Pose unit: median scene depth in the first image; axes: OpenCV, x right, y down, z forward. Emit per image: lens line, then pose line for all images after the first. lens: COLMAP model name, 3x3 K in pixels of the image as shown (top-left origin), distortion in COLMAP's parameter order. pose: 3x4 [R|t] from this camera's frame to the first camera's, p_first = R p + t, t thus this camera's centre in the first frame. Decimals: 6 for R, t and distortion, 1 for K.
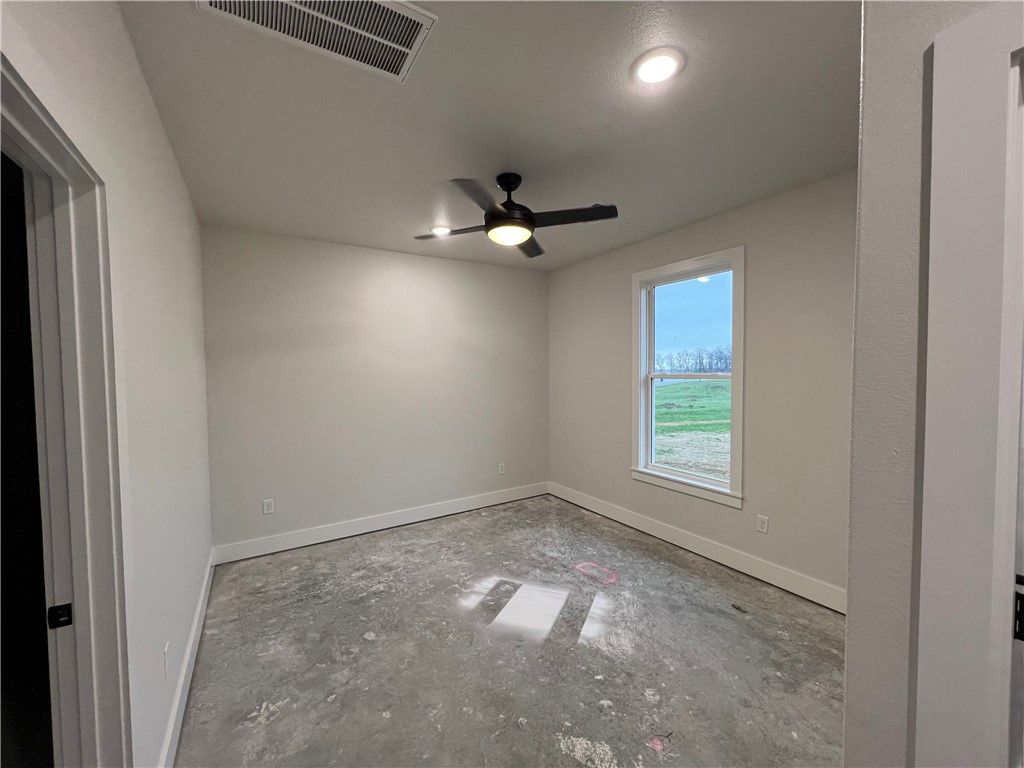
lens RADIAL K [[407.6, 0, 511.8], [0, 407.6, 388.1], [0, 0, 1]] dist [0.002021, 0.000203]
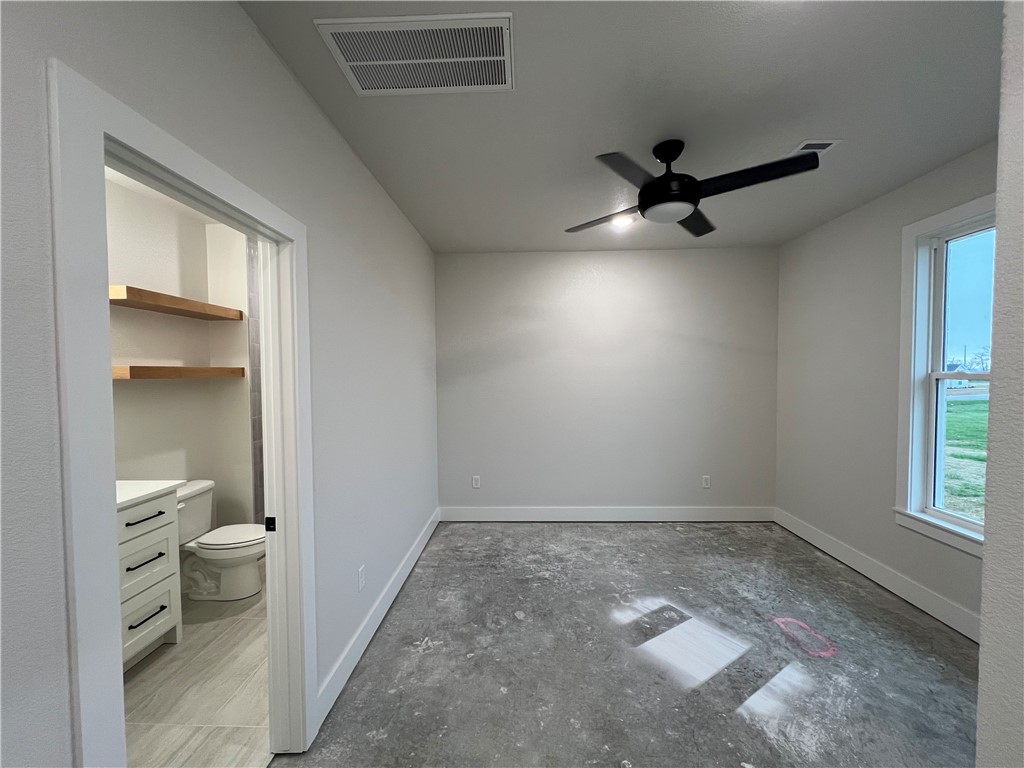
lens RADIAL K [[407.6, 0, 515.3], [0, 407.6, 388.4], [0, 0, 1]] dist [0.002021, 0.000203]
pose [[0.830486, 0.026007, -0.556433, 0.194384], [-0.024471, 0.999649, 0.010198, 0.000549], [0.556502, 0.005147, 0.830830, 0.085004]]
